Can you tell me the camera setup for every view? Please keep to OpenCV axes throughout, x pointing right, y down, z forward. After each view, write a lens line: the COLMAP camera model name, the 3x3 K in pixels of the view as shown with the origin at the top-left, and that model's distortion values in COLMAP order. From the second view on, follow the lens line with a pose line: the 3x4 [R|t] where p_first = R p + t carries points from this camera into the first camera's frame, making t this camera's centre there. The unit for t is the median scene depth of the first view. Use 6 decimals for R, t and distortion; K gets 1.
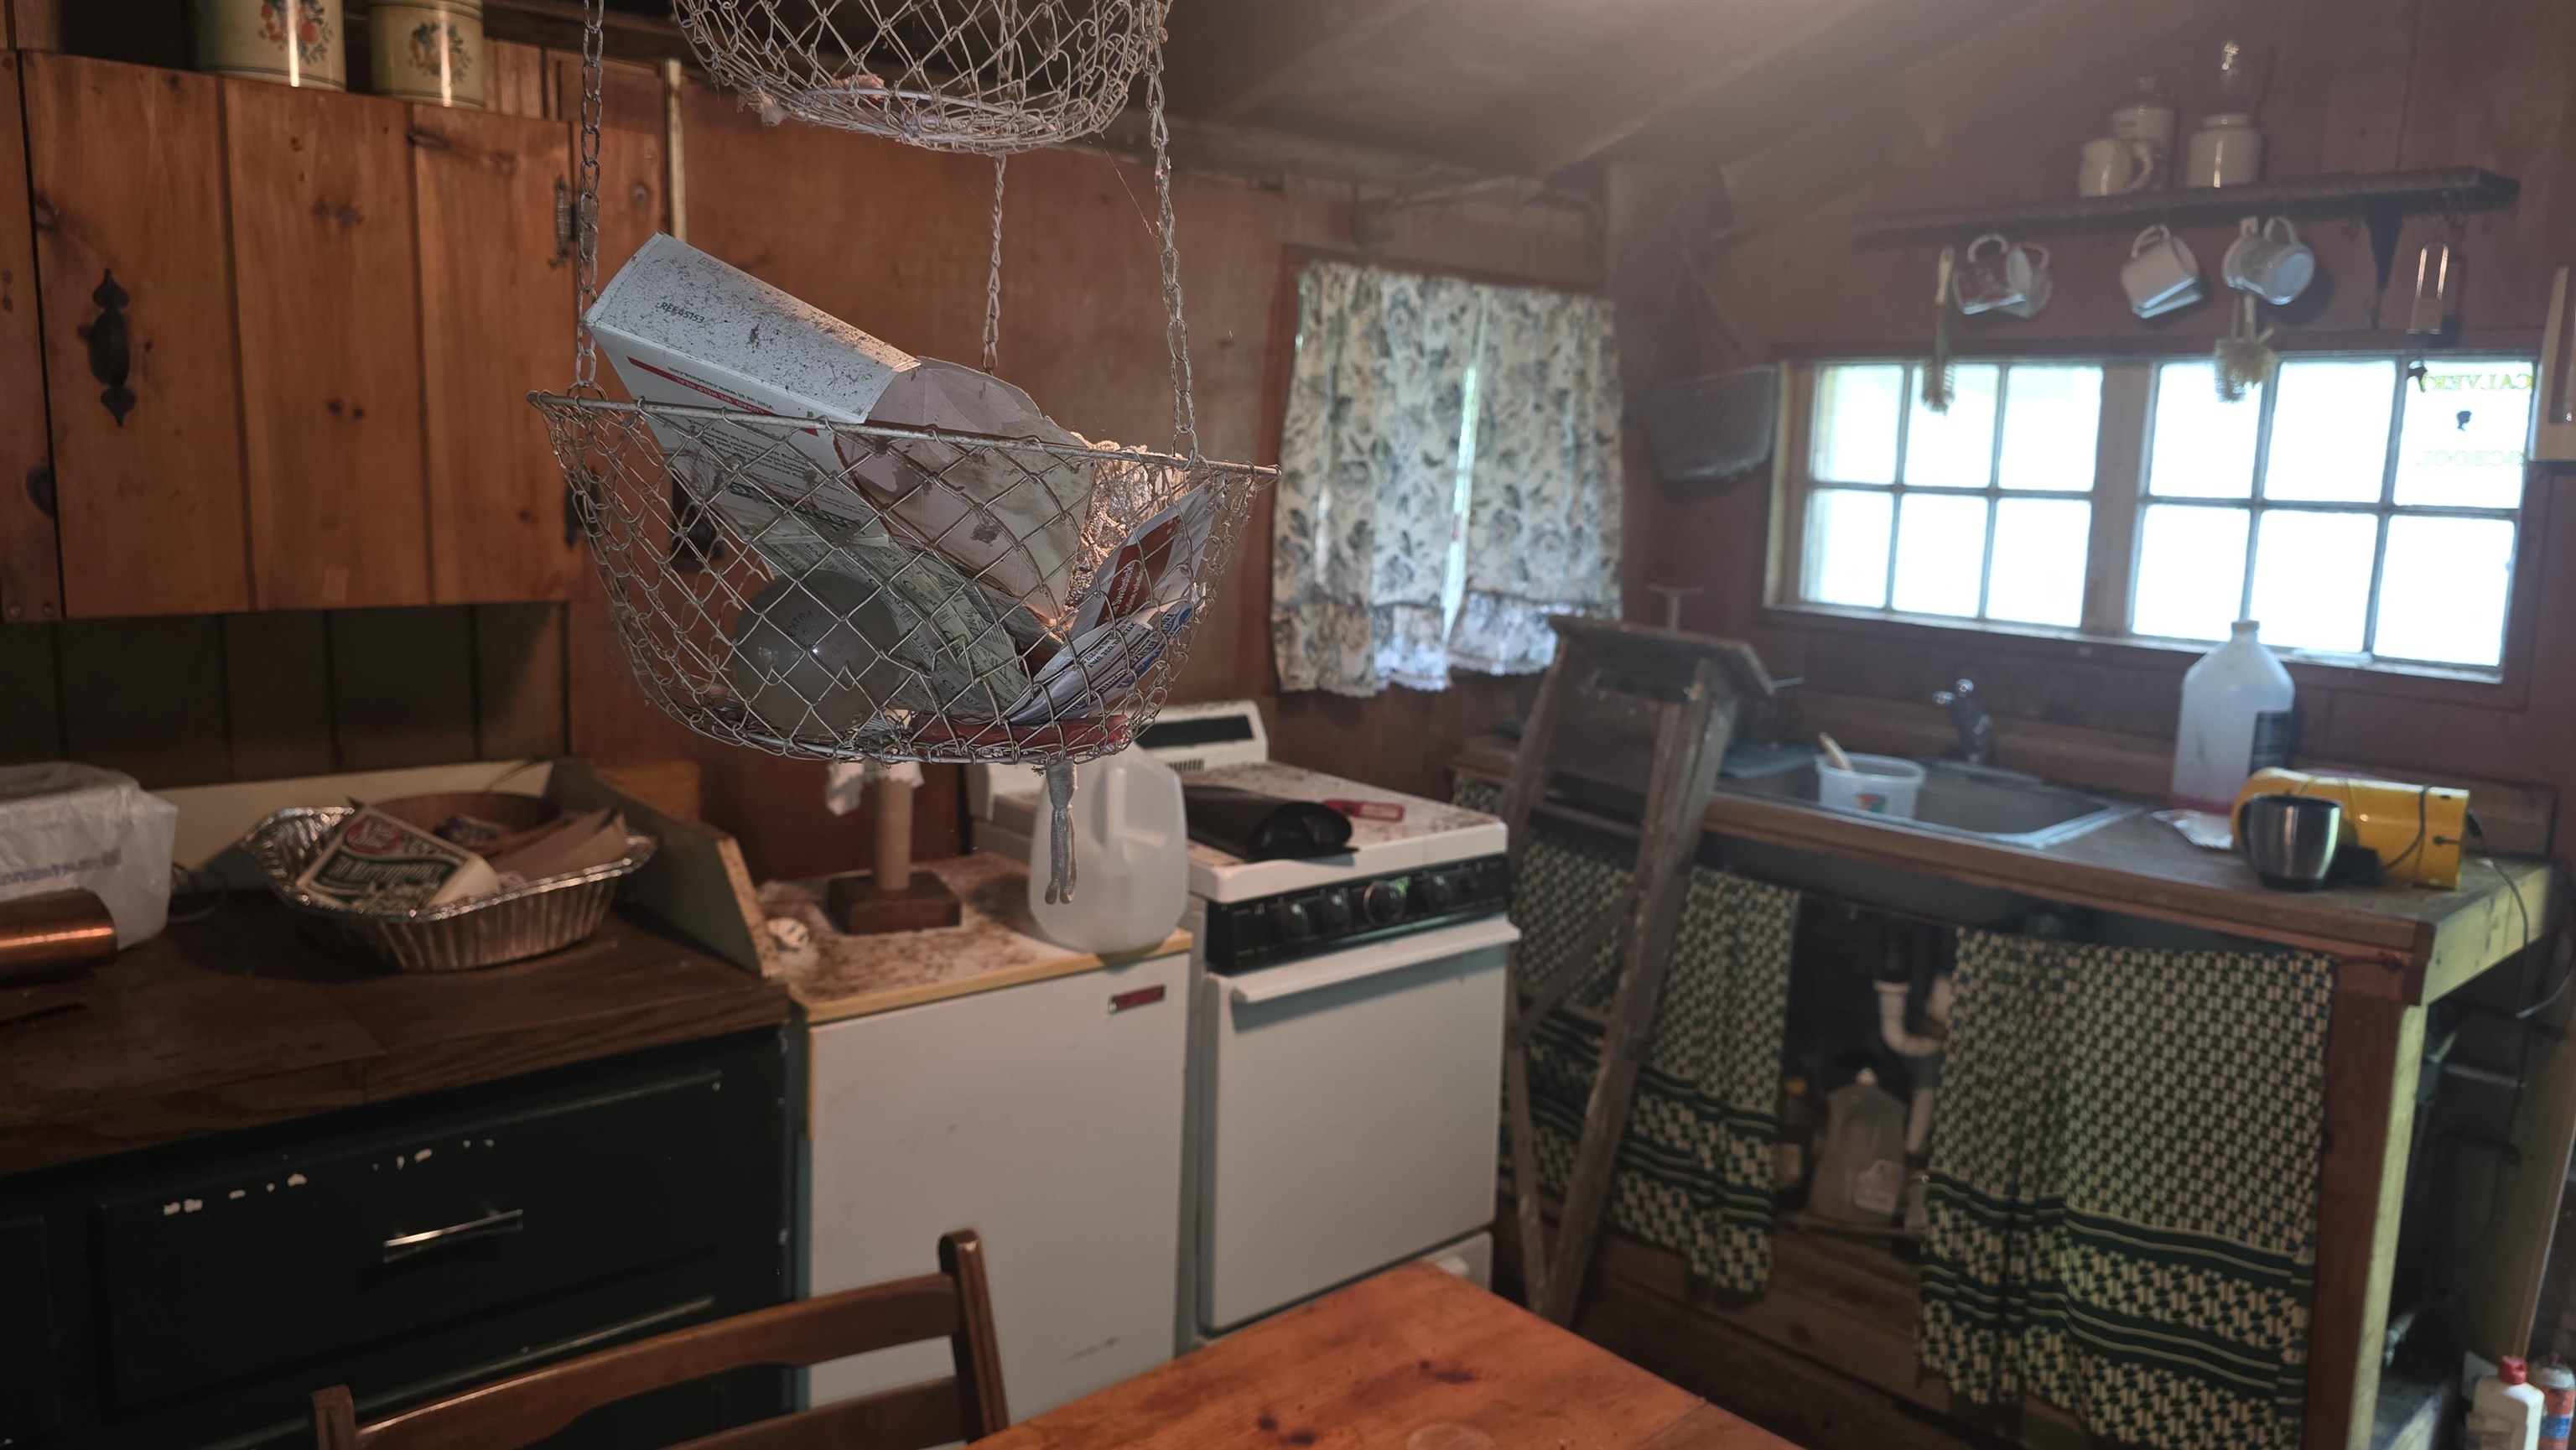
lens RADIAL K [[1721.1, 0, 1283.4], [0, 1721.1, 718.1], [0, 0, 1]] dist [0.030911, -0.018944]
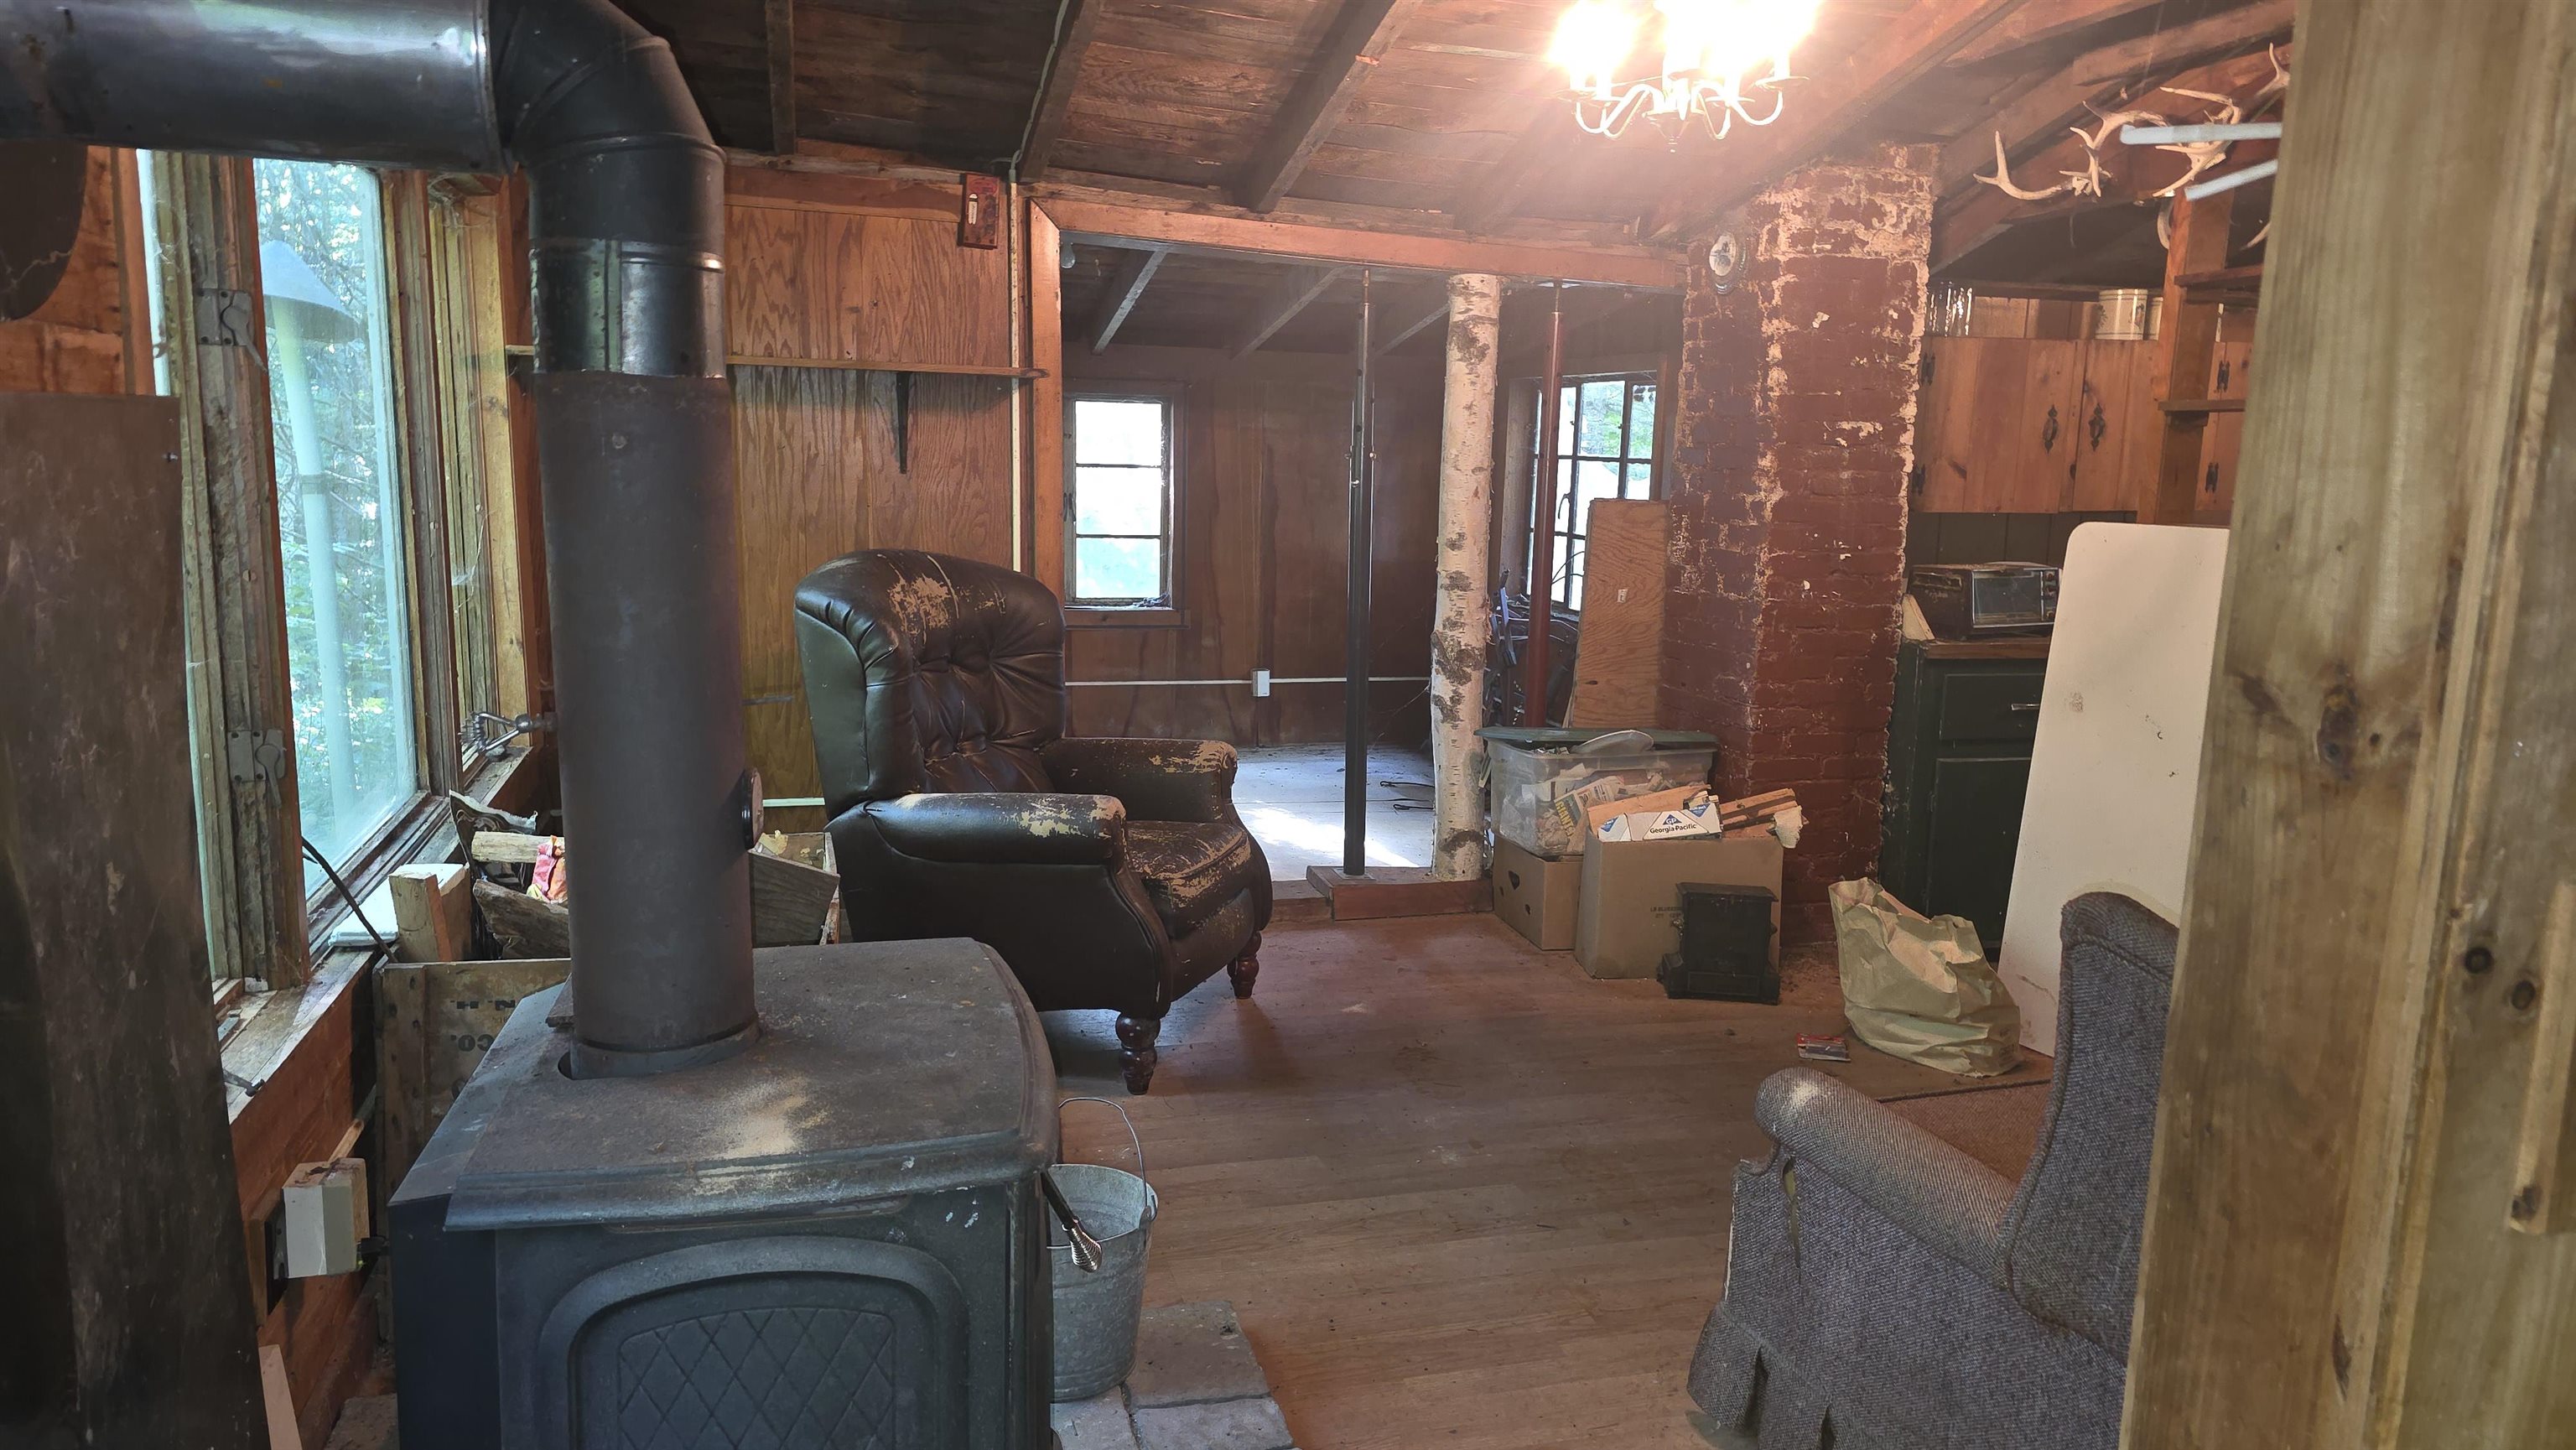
lens RADIAL K [[1721.1, 0, 1267.9], [0, 1721.1, 742.2], [0, 0, 1]] dist [0.030911, -0.018944]
pose [[0.878976, 0.056072, -0.473558, -0.335990], [-0.056840, 0.998302, 0.012702, 0.308787], [0.473467, 0.015752, 0.880671, -1.890712]]
